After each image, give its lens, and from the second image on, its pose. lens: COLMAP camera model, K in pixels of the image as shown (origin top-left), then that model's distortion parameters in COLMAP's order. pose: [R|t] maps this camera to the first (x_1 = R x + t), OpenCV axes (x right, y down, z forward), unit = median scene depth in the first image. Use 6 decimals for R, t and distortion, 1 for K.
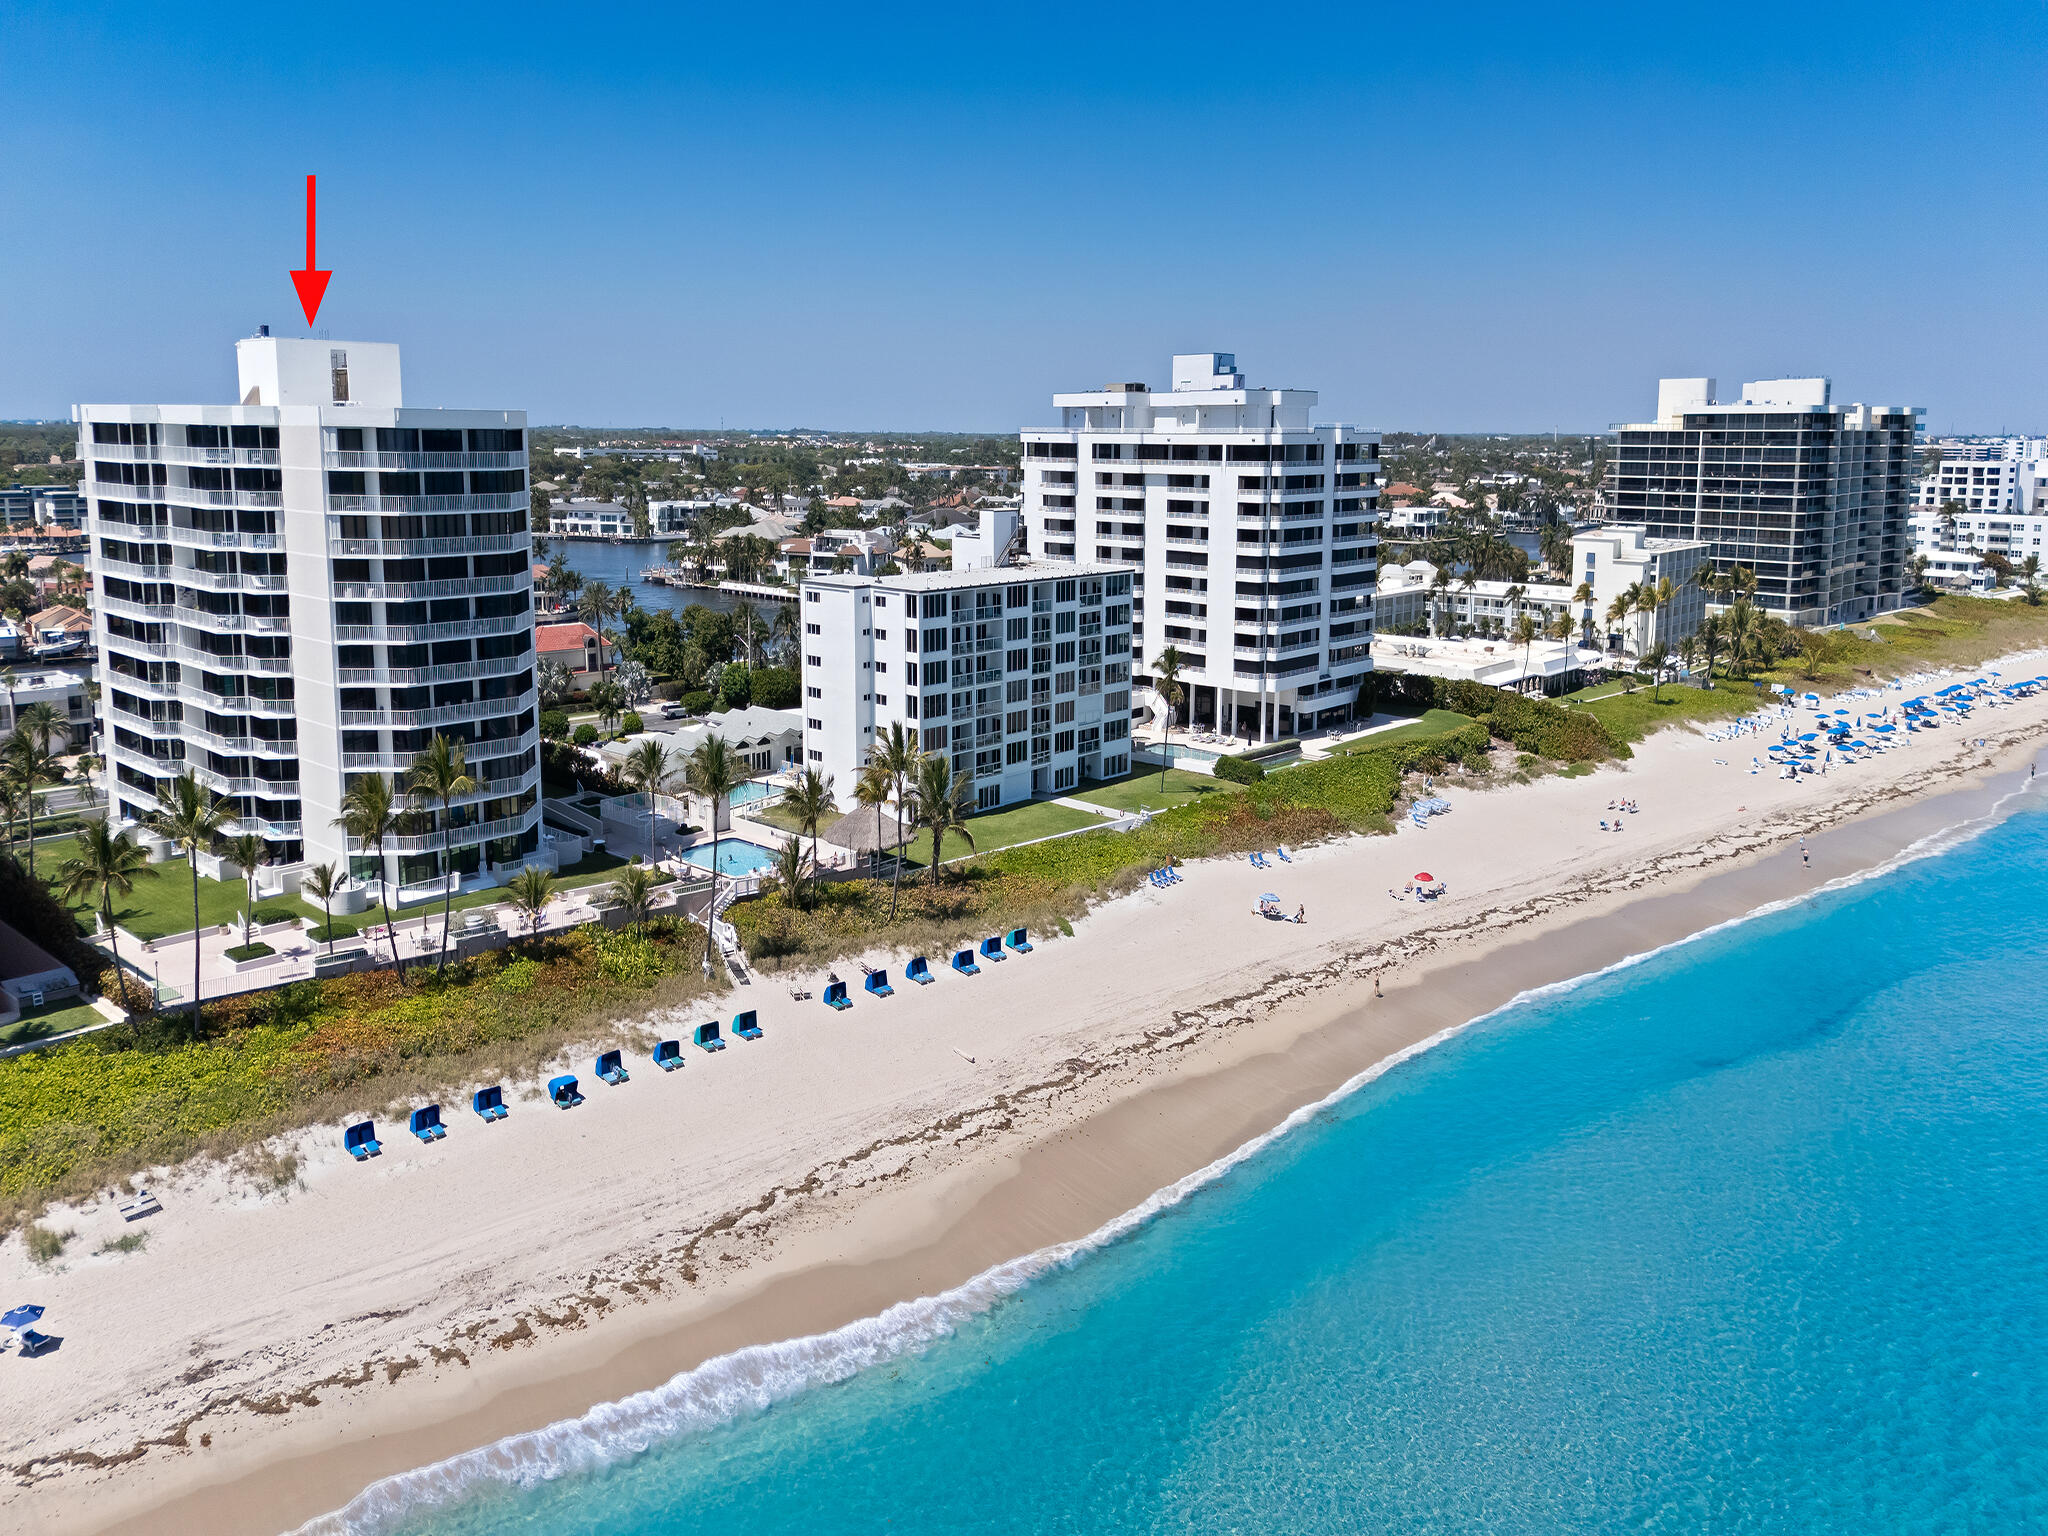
lens RADIAL K [[1487.1, 0, 989.2], [0, 1487.1, 635.8], [0, 0, 1]] dist [0.075633, -0.040153]
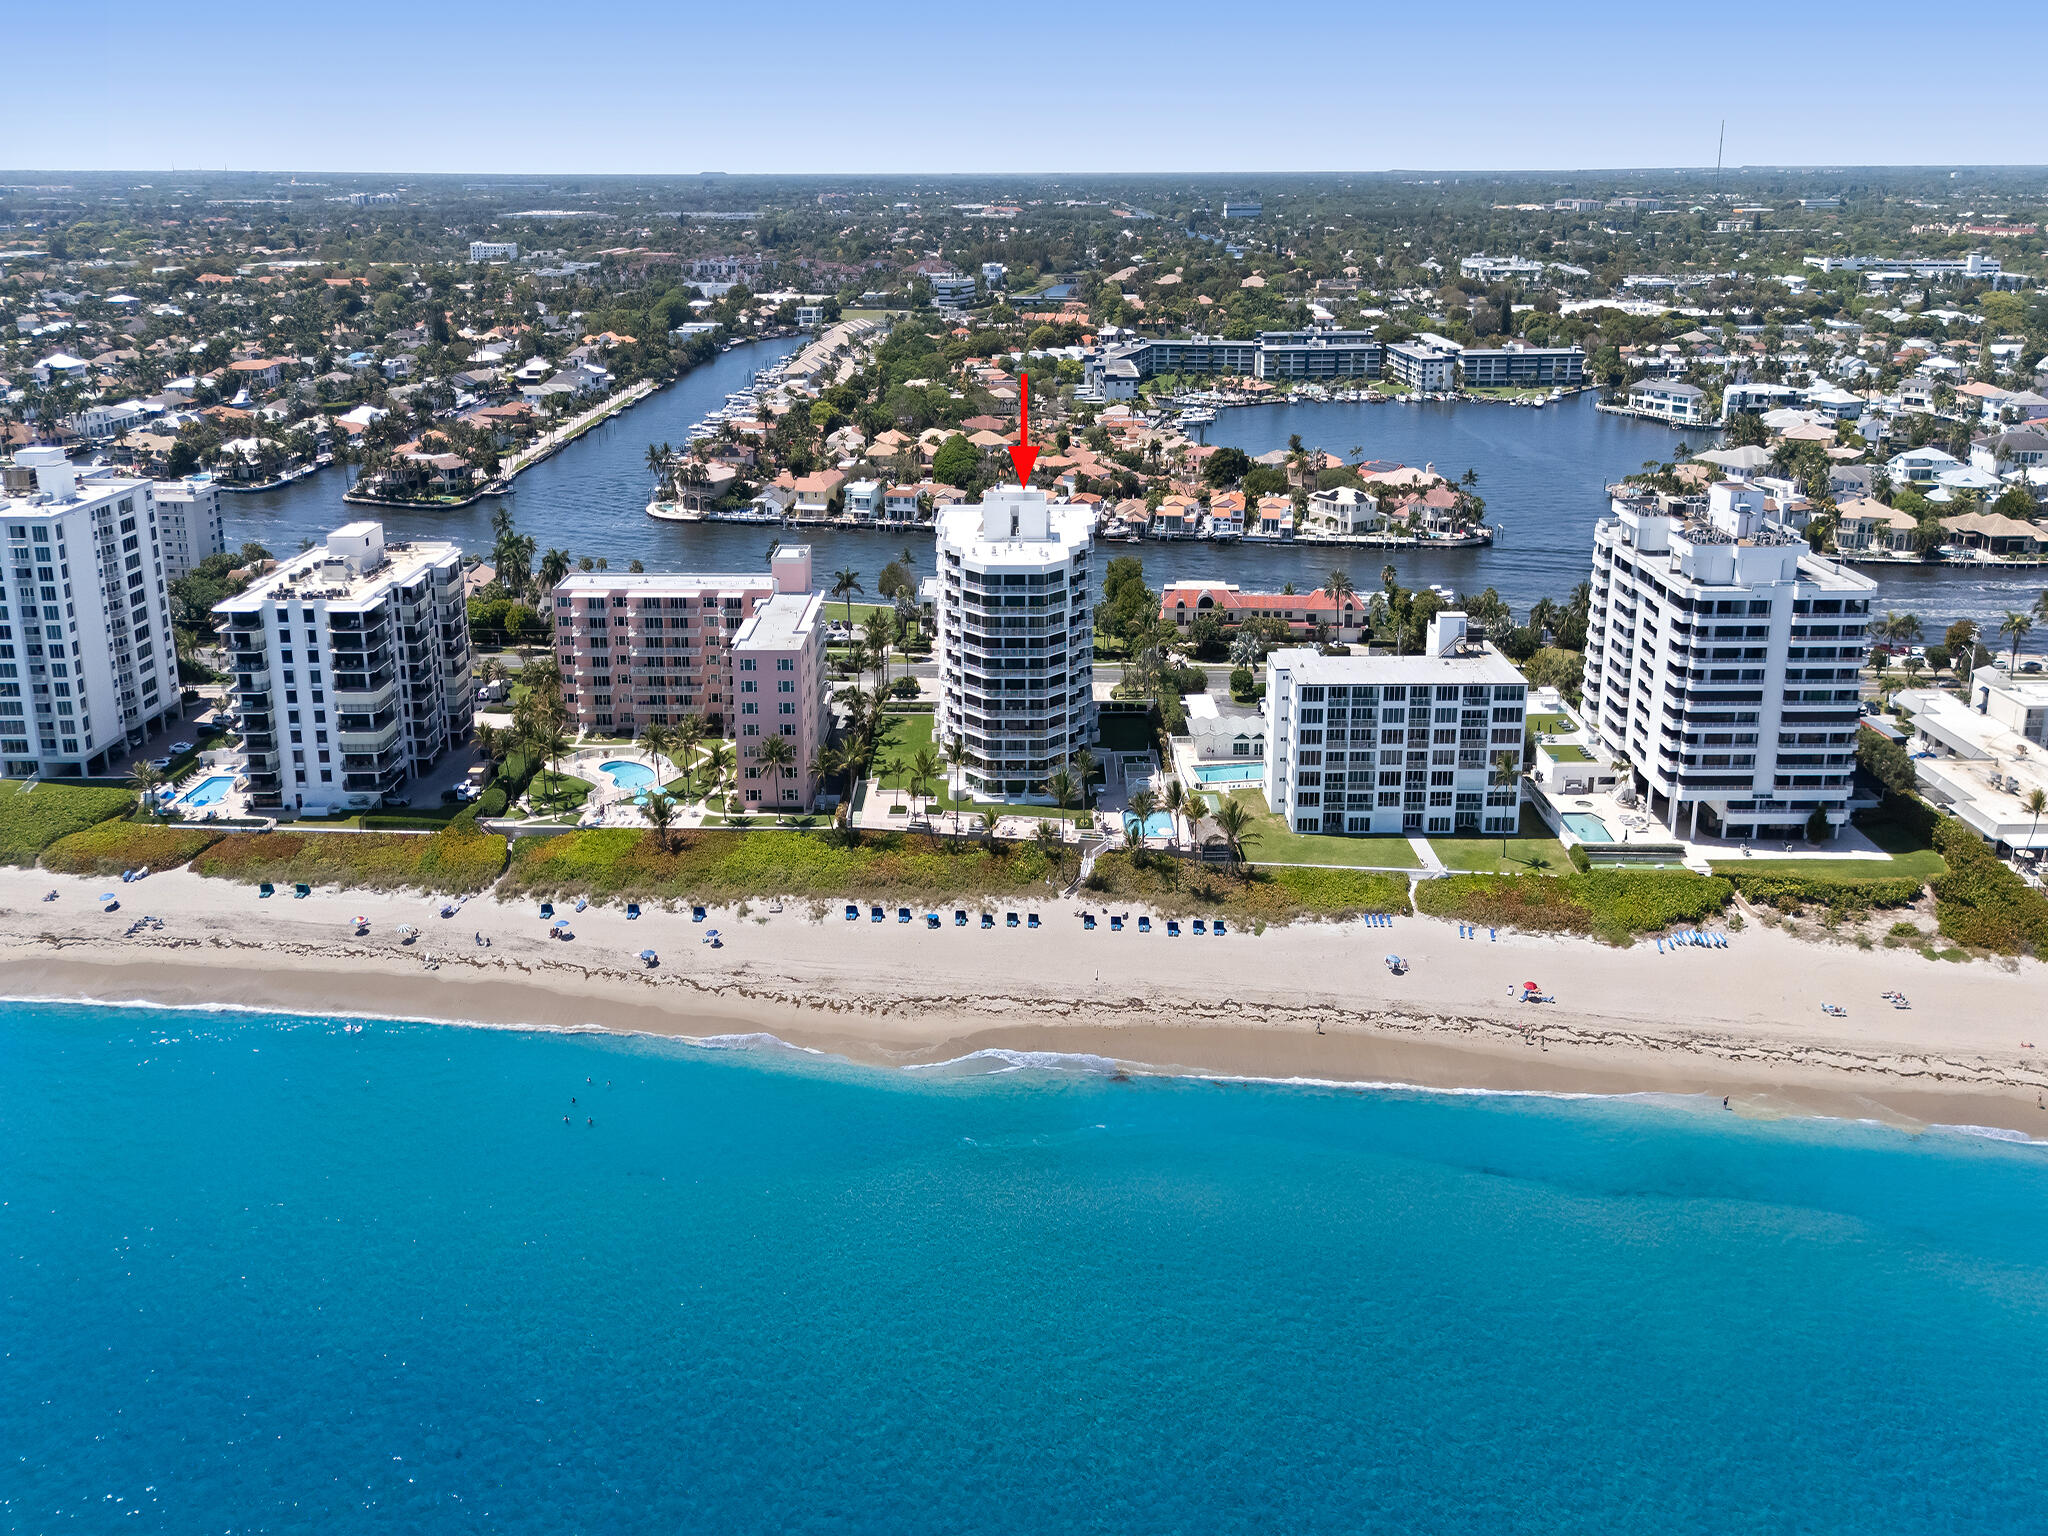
lens RADIAL K [[1487.1, 0, 989.2], [0, 1487.1, 635.8], [0, 0, 1]] dist [0.075633, -0.040153]
pose [[0.662319, 0.197263, -0.722787, 1.172965], [-0.073550, 0.977176, 0.199294, -0.503771], [0.745603, -0.078836, 0.661711, -0.313724]]
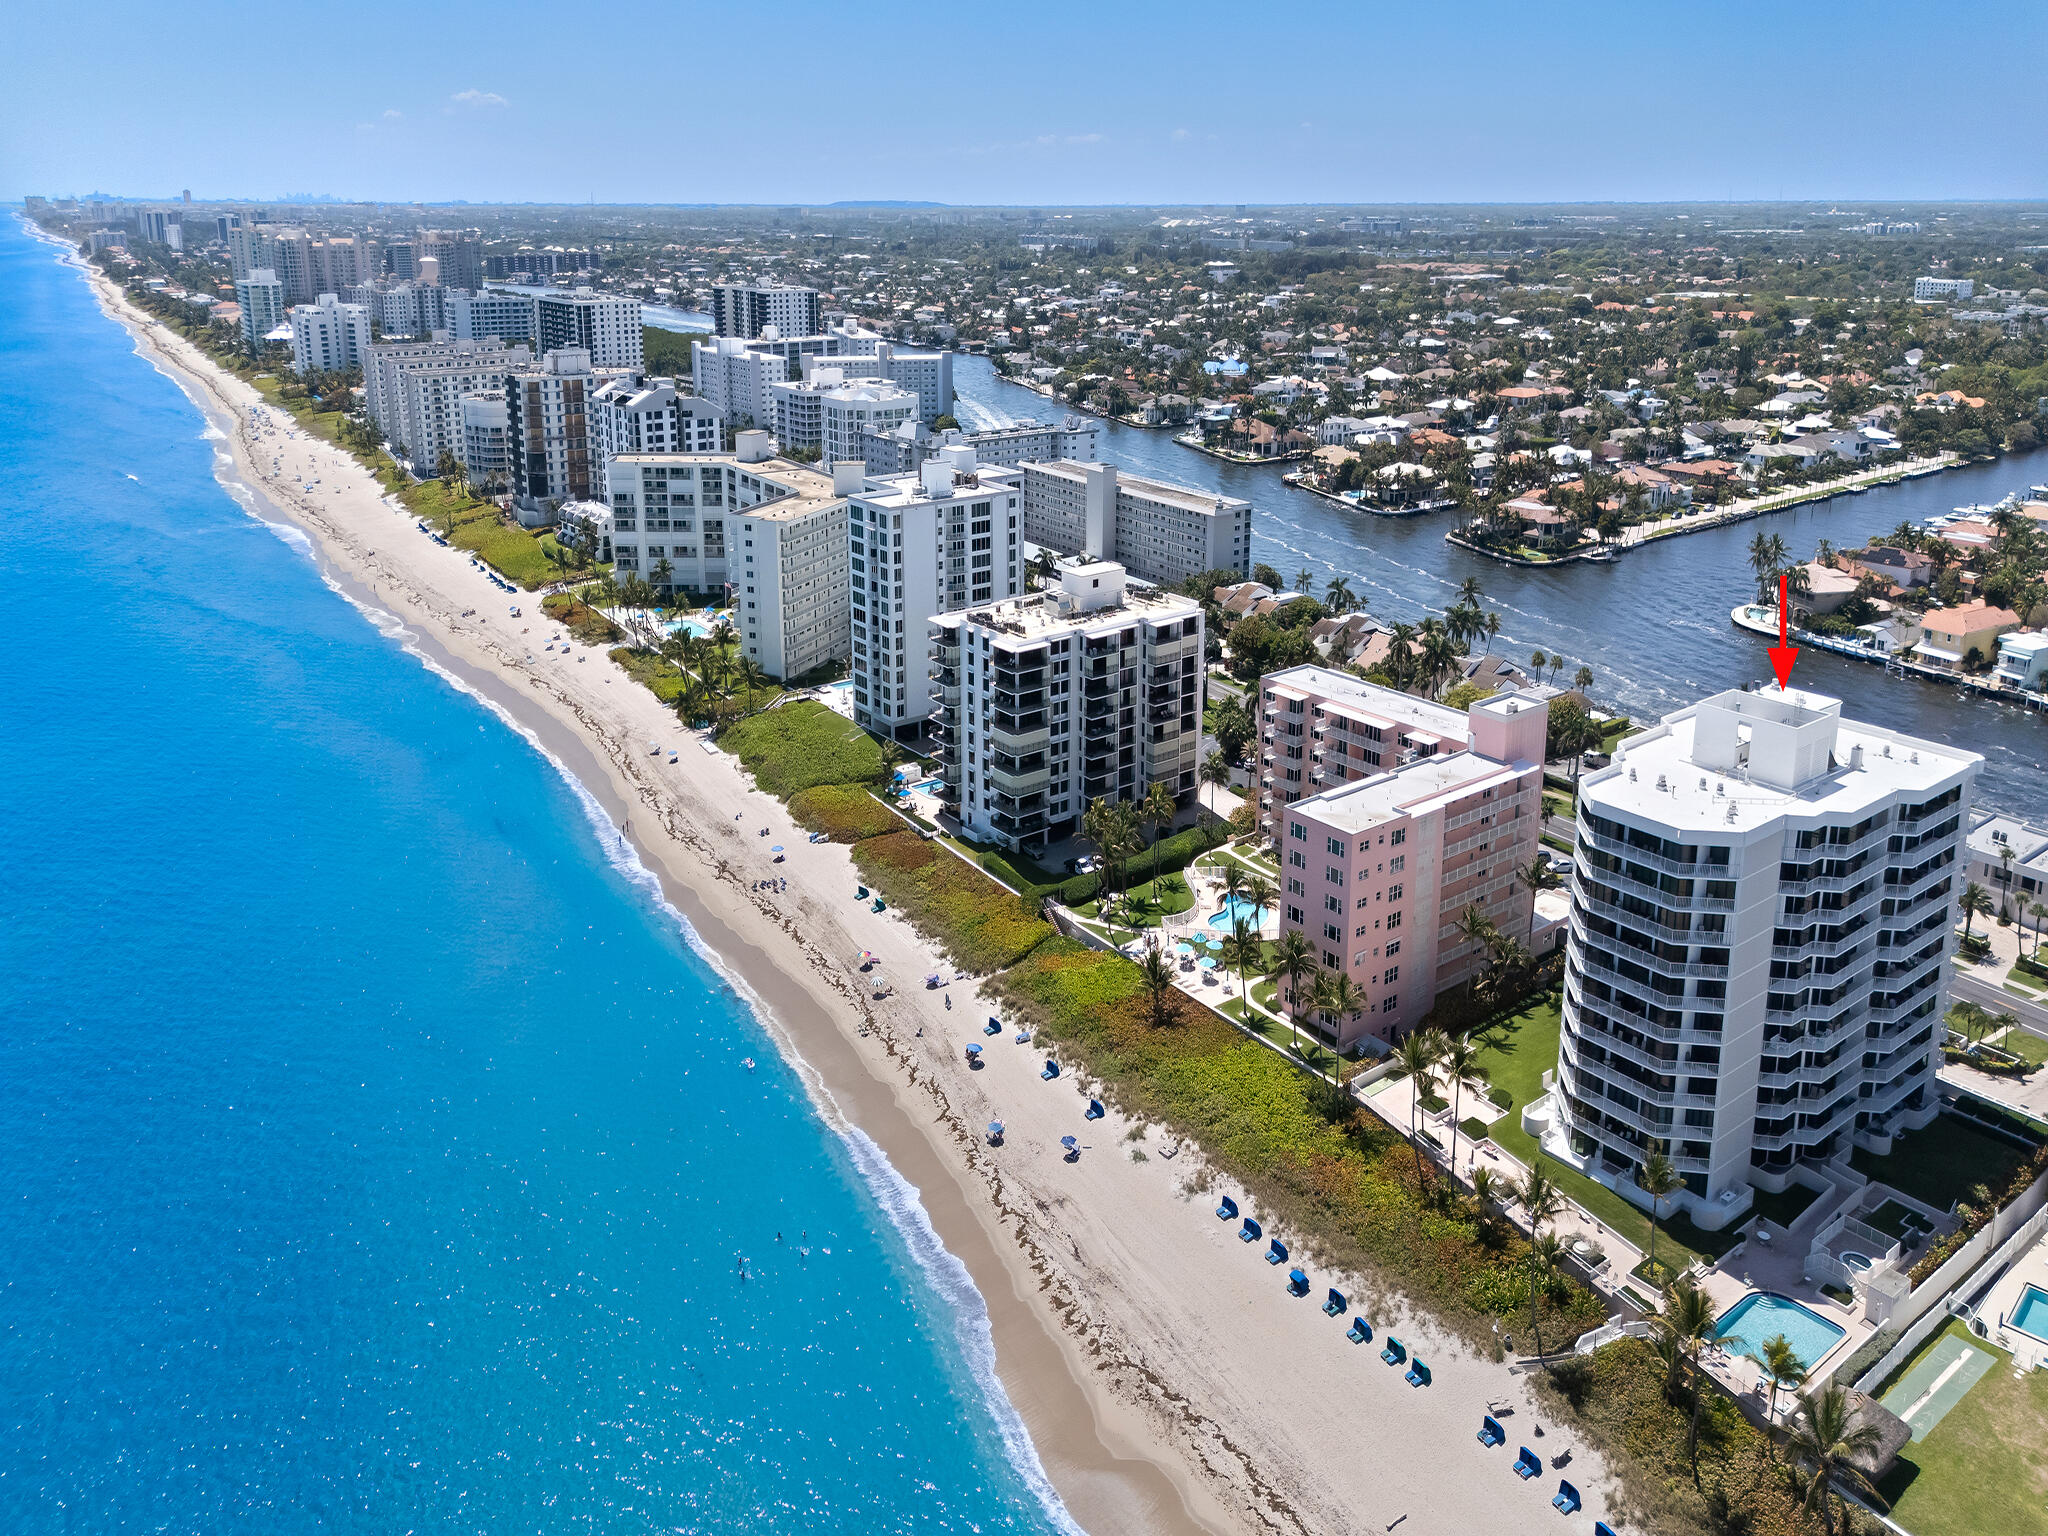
lens RADIAL K [[1487.1, 0, 989.2], [0, 1487.1, 635.8], [0, 0, 1]] dist [0.075633, -0.040153]
pose [[-0.173681, 0.250805, -0.952330, 0.960902], [-0.125111, 0.953572, 0.273950, -0.630411], [0.976822, 0.166727, -0.134239, 0.747792]]
